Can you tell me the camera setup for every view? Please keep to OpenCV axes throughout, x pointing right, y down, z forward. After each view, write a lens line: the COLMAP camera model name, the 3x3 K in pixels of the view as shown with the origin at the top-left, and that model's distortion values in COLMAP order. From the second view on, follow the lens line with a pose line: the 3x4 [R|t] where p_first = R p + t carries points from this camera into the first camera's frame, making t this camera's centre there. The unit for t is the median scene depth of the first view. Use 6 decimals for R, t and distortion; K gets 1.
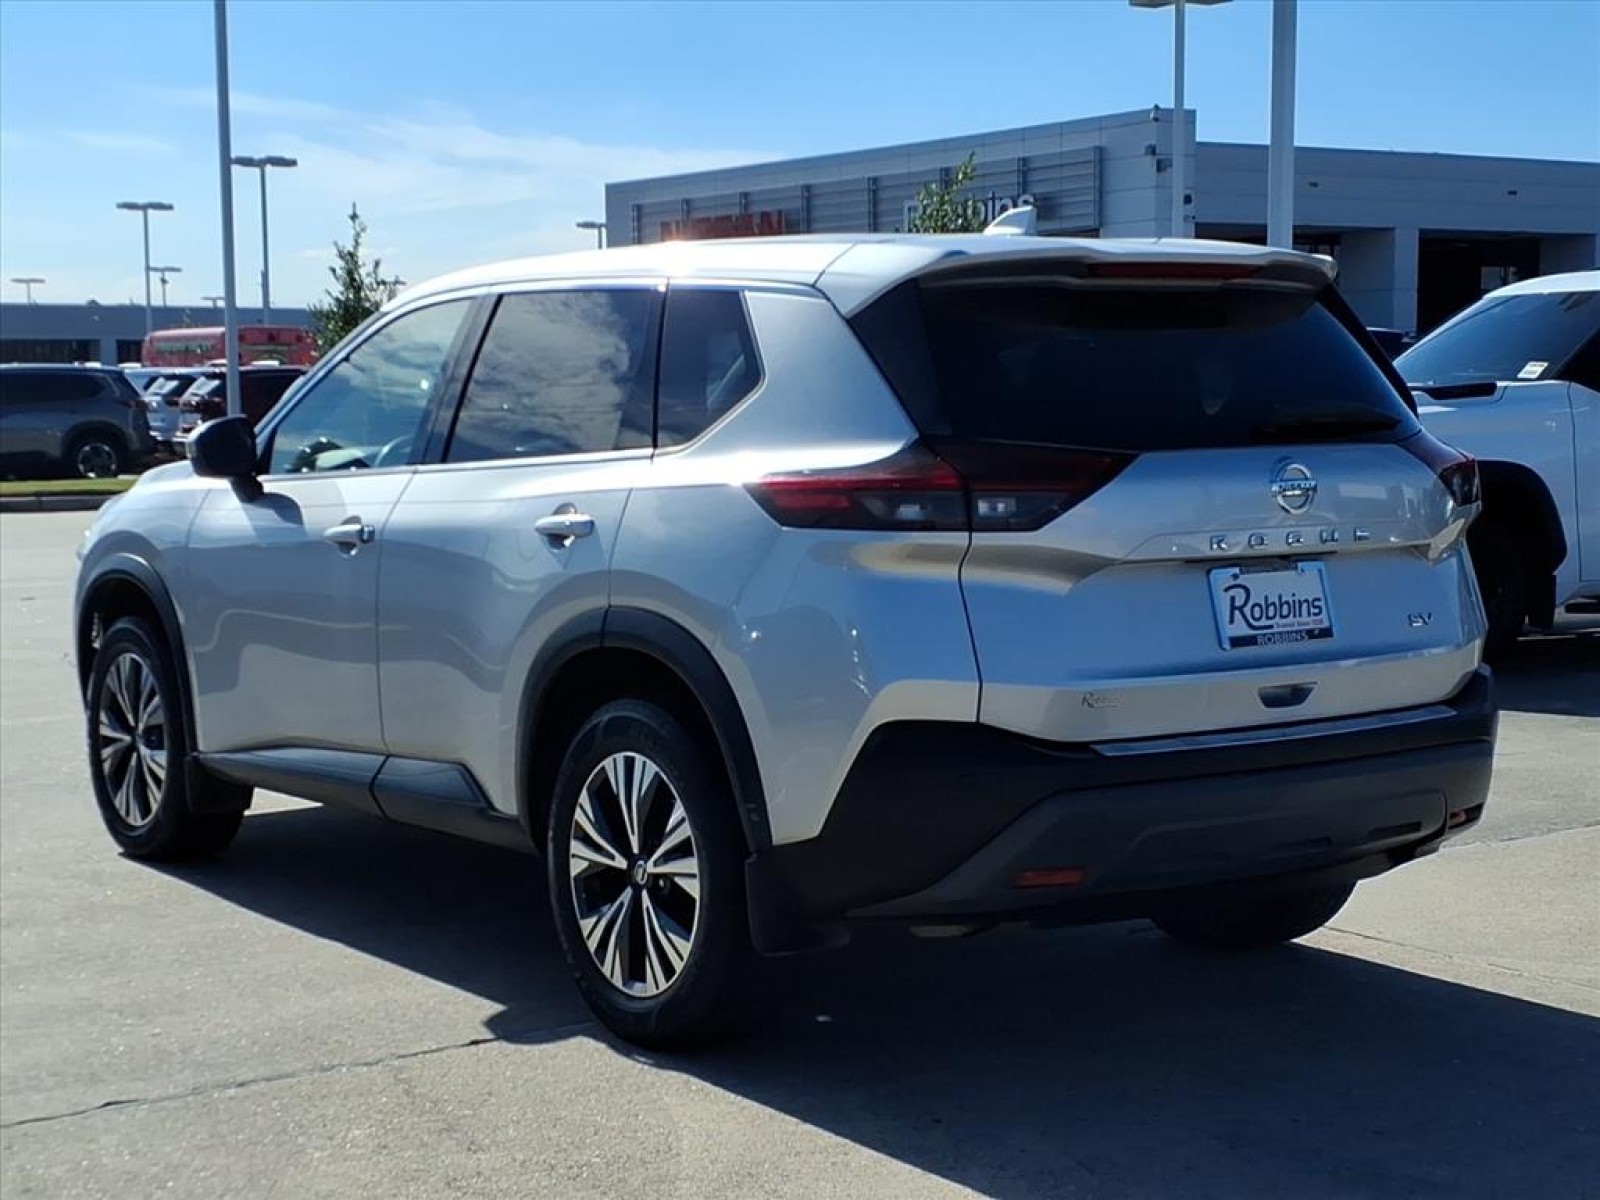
lens RADIAL K [[2532.9, 0, 776.9], [0, 2532.9, 605.3], [0, 0, 1]] dist [0.320028, -1.394388]
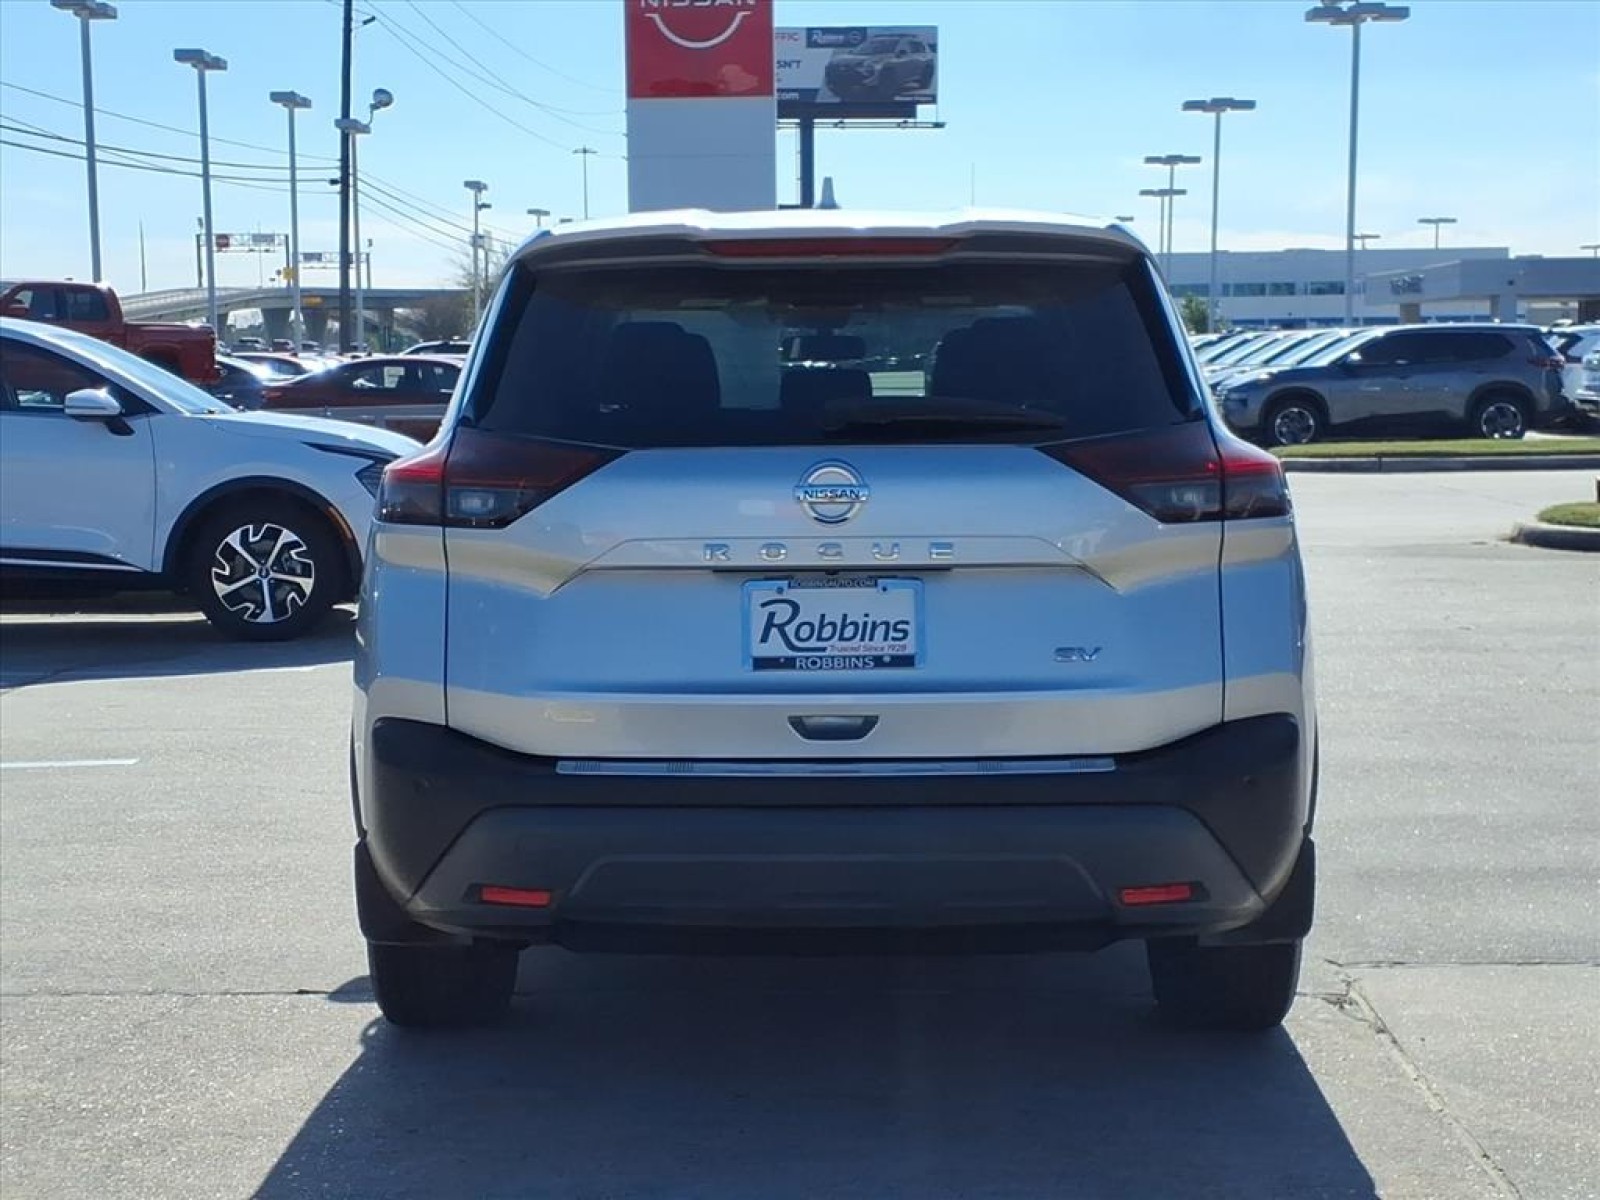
lens RADIAL K [[2532.9, 0, 776.9], [0, 2532.9, 605.3], [0, 0, 1]] dist [0.320028, -1.394388]
pose [[0.798909, 0.060492, -0.598402, 0.703160], [-0.050062, 0.998165, 0.034067, -0.035882], [0.599364, 0.002741, 0.800472, 0.284835]]
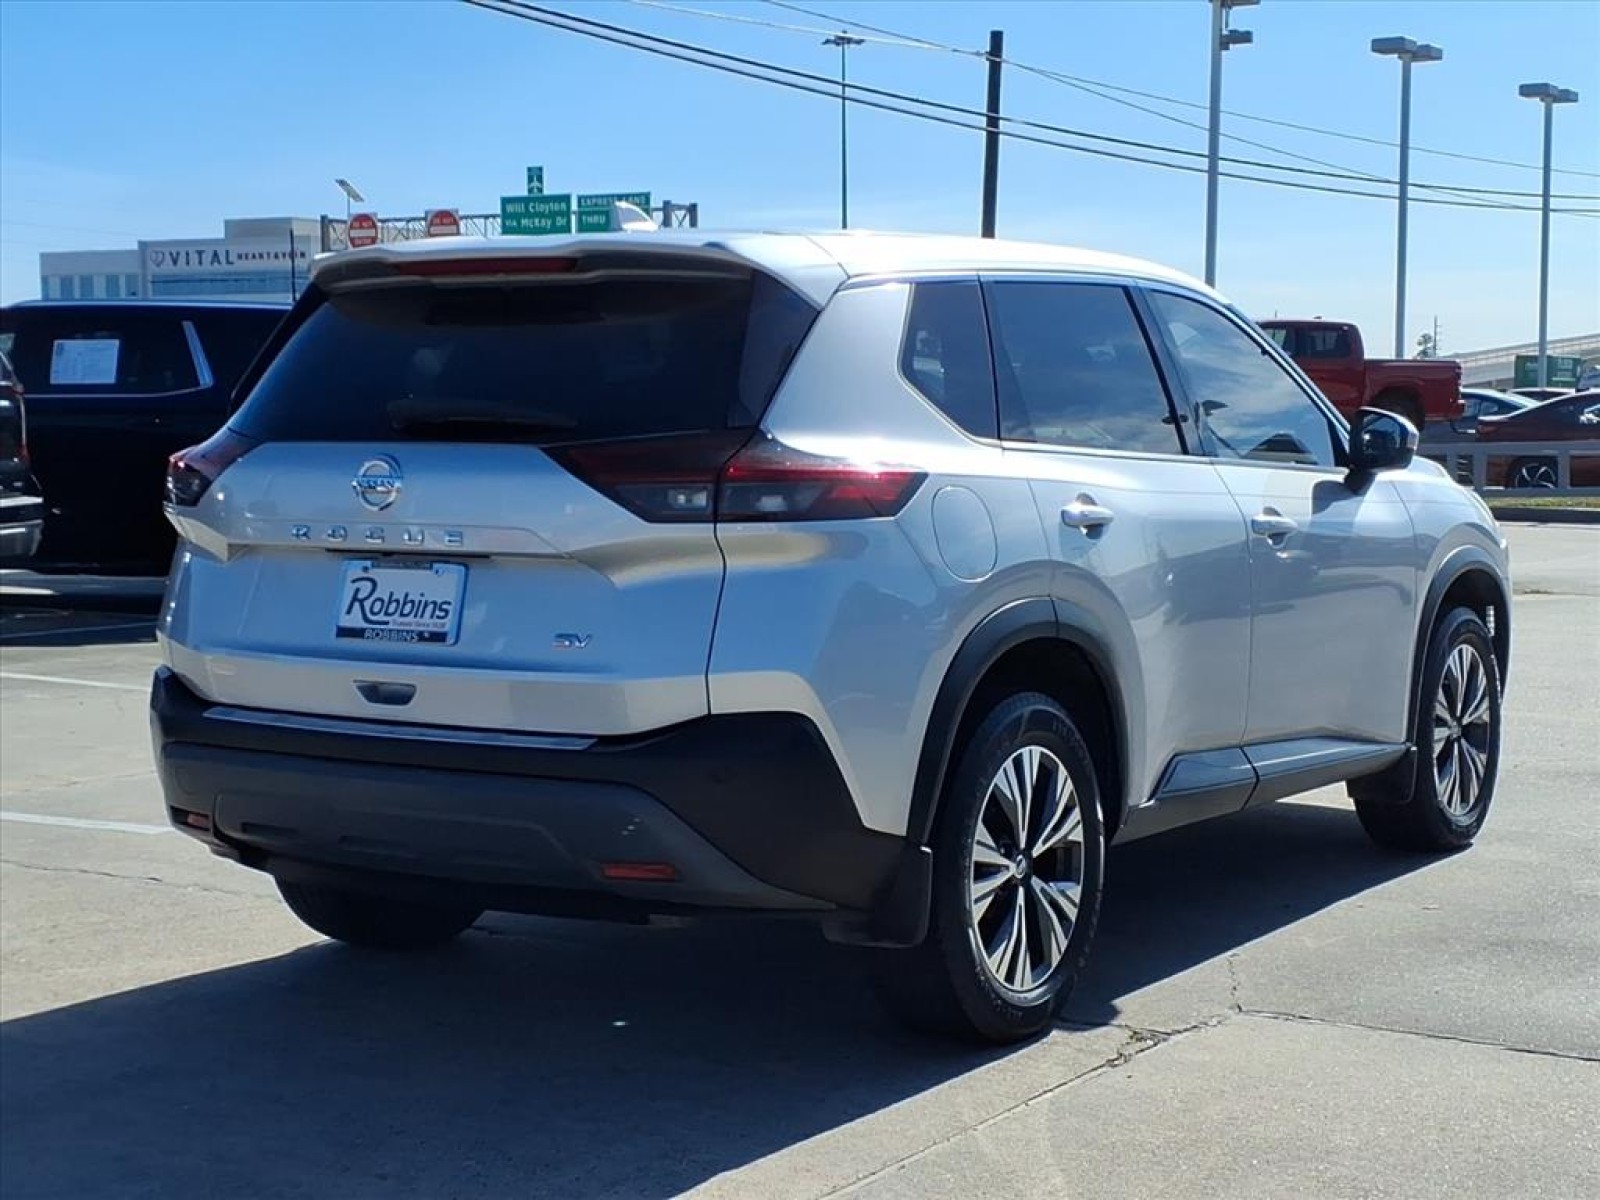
lens RADIAL K [[2532.9, 0, 776.9], [0, 2532.9, 605.3], [0, 0, 1]] dist [0.320028, -1.394388]
pose [[0.373691, 0.084534, -0.923693, 1.162087], [-0.084551, 0.994797, 0.056836, -0.067484], [0.923692, 0.056860, 0.378894, 0.760349]]
